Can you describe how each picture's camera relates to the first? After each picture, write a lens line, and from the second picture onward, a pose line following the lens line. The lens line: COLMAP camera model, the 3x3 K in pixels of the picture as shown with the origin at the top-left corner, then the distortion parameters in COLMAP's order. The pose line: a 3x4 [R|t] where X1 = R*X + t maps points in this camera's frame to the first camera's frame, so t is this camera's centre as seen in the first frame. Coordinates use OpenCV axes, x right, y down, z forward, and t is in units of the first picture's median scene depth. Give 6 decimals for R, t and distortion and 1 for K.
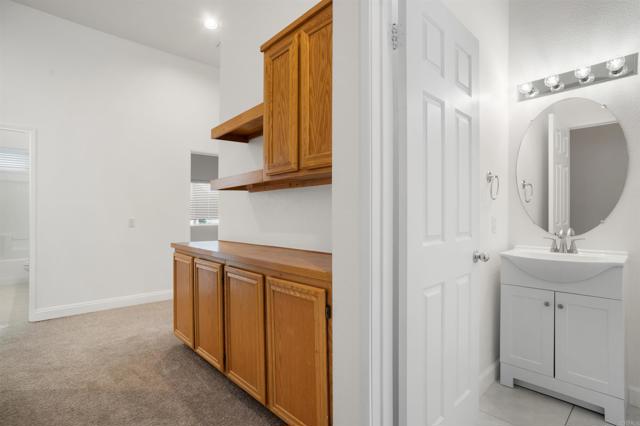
lens RADIAL K [[322.2, 0, 320.0], [0, 322.2, 213.0], [0, 0, 1]] dist [-0.059248, 0.028491]
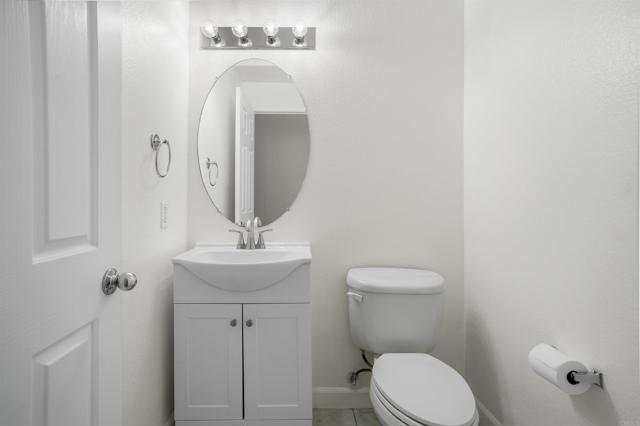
lens RADIAL K [[345.1, 0, 318.7], [0, 345.1, 206.5], [0, 0, 1]] dist [-0.000749, 0.000510]
pose [[0.648642, -0.007881, 0.761053, 0.215033], [-0.003208, 0.999909, 0.013089, 0.006953], [-0.761087, -0.010931, 0.648558, 0.294063]]
